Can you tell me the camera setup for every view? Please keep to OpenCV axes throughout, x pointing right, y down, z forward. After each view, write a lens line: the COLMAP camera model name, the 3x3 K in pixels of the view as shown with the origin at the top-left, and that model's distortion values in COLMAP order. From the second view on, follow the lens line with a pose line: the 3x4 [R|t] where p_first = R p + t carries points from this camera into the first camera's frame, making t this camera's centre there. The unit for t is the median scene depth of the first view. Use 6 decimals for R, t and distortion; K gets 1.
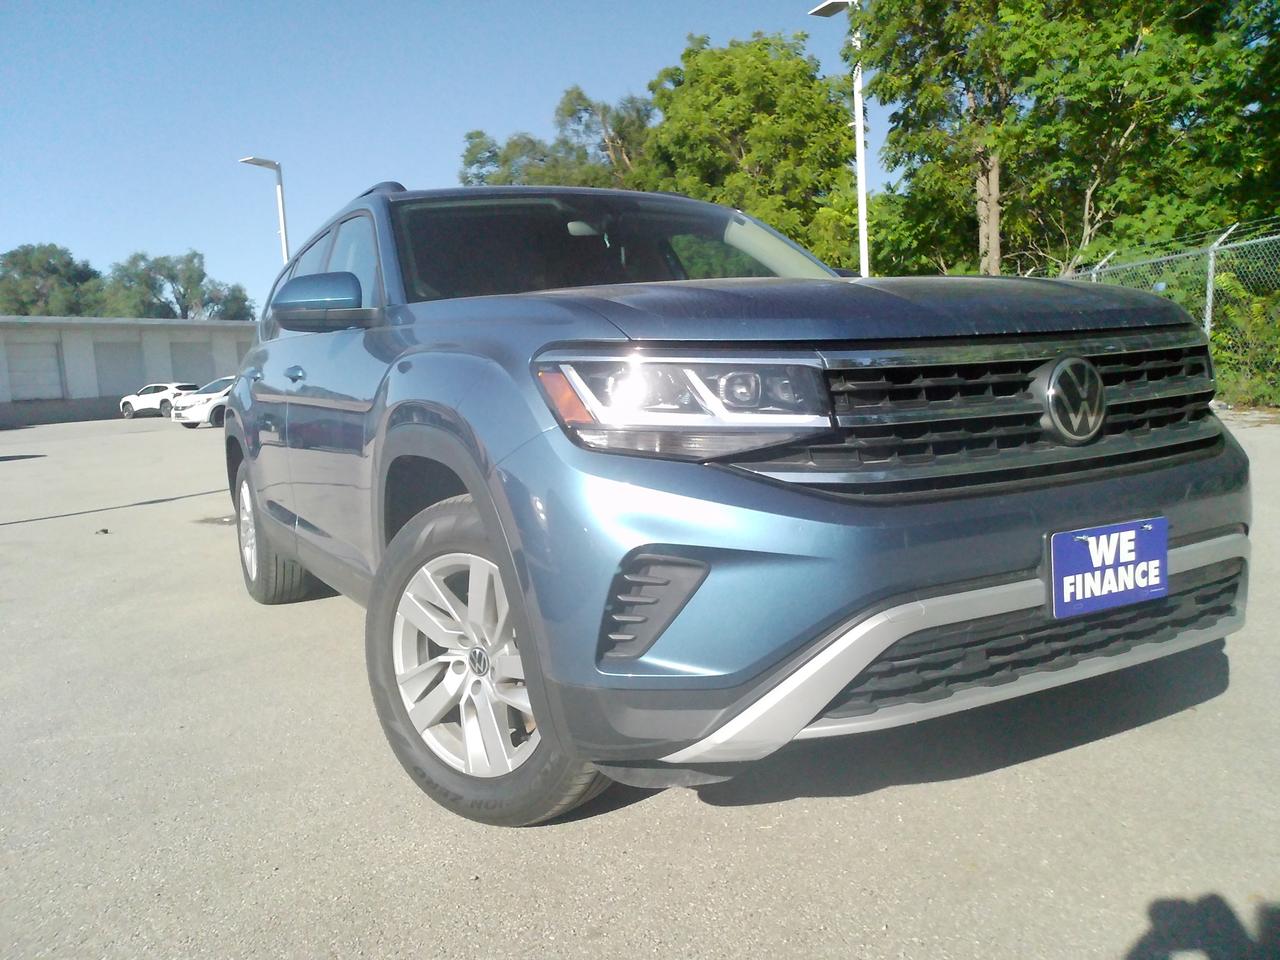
lens RADIAL K [[1007.1, 0, 638.3], [0, 1007.1, 481.3], [0, 0, 1]] dist [0.021803, -0.006402]
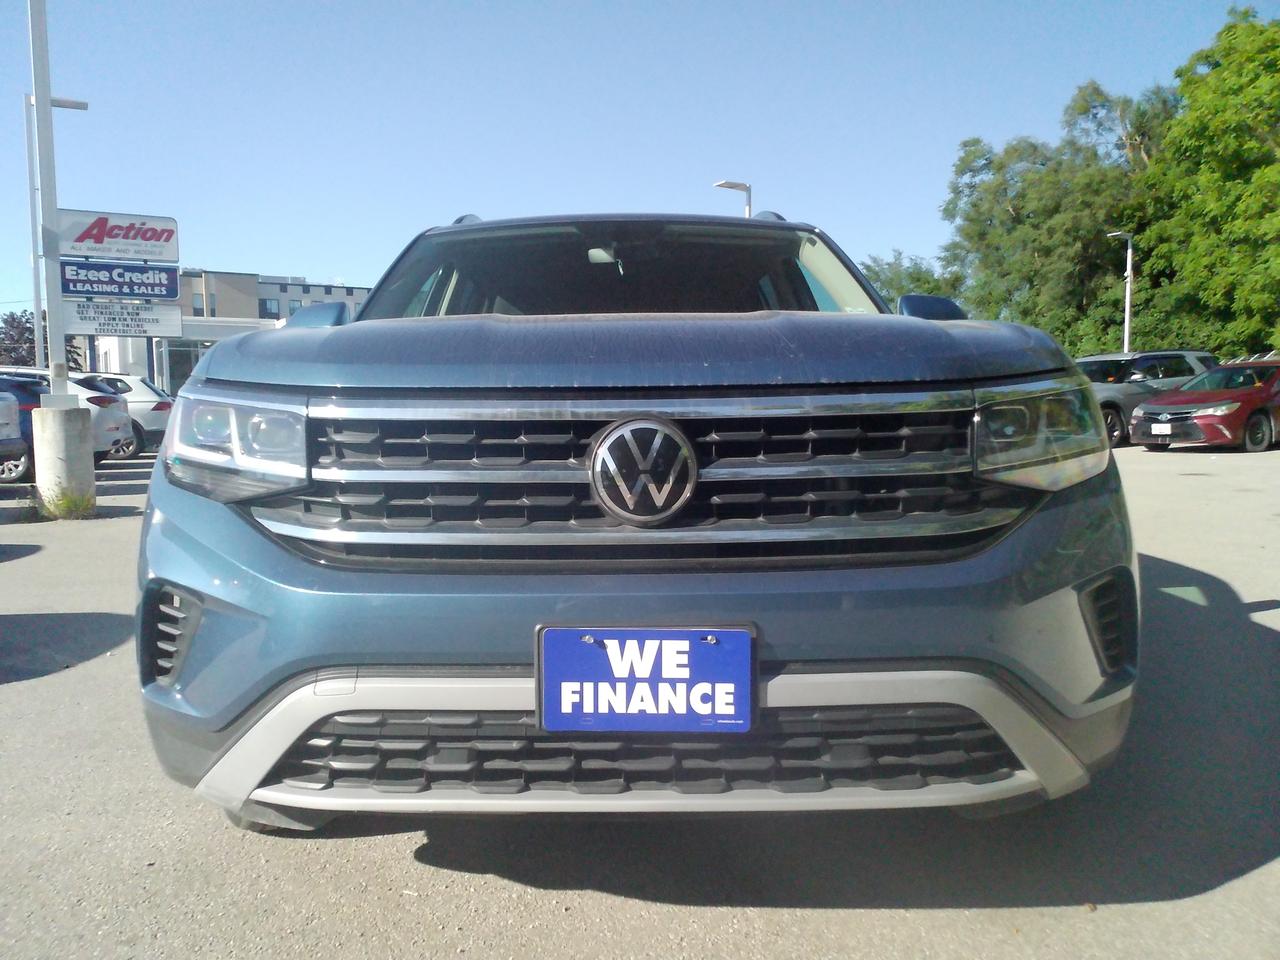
lens RADIAL K [[1007.1, 0, 638.3], [0, 1007.1, 481.3], [0, 0, 1]] dist [0.021803, -0.006402]
pose [[0.881674, 0.086280, -0.463903, 0.048948], [-0.091831, 0.995718, 0.010660, -0.004871], [0.462836, 0.033202, 0.885822, 0.016753]]
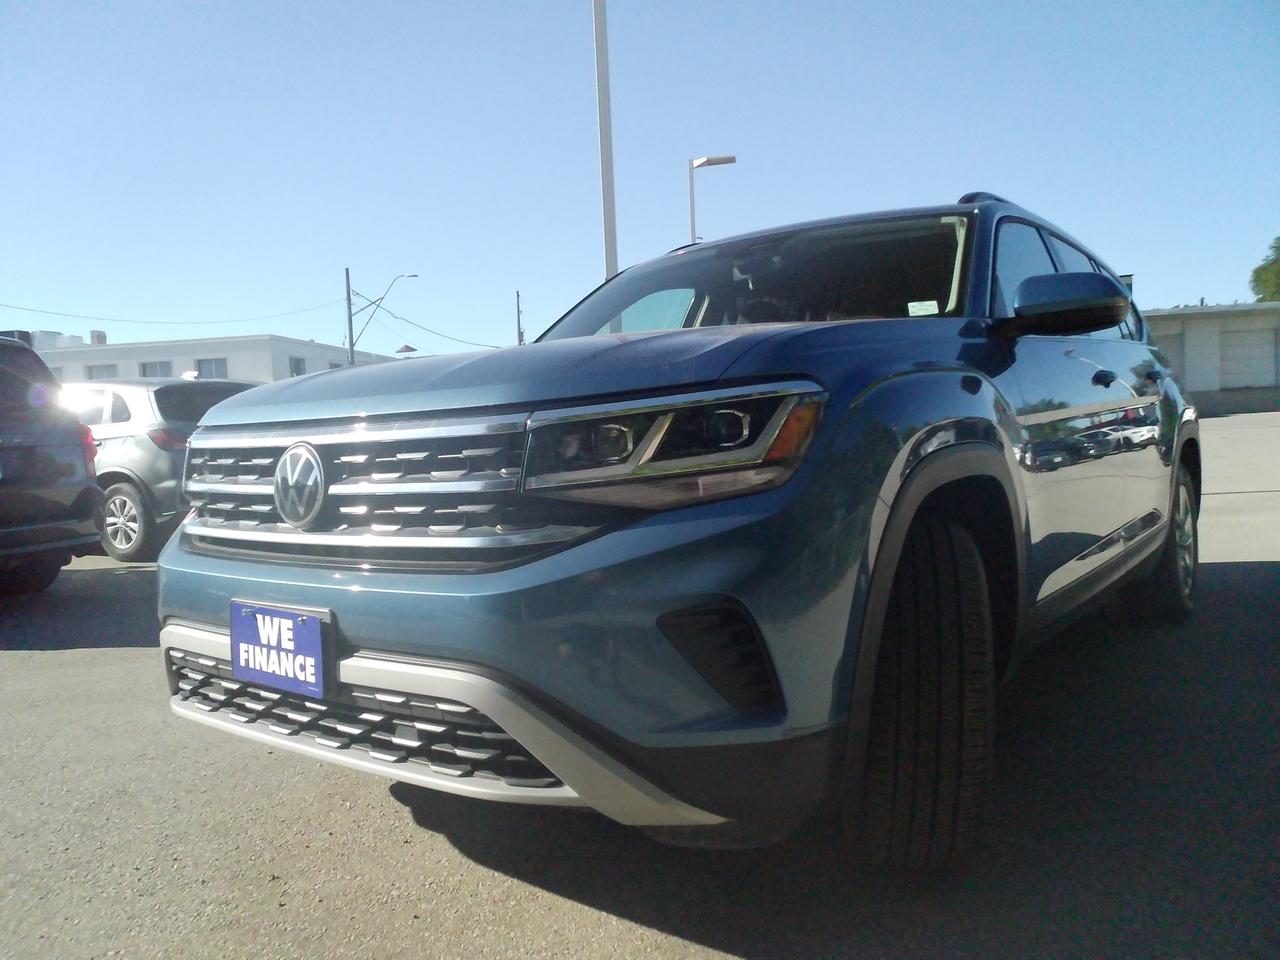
lens RADIAL K [[1022.7, 0, 640.0], [0, 1022.7, 480.0], [0, 0, 1]] dist [0.015050, -0.006935]
pose [[0.403395, 0.089477, -0.910641, 0.093296], [-0.075369, 0.995075, 0.064386, -0.011000], [0.911917, 0.042661, 0.408152, 0.053942]]
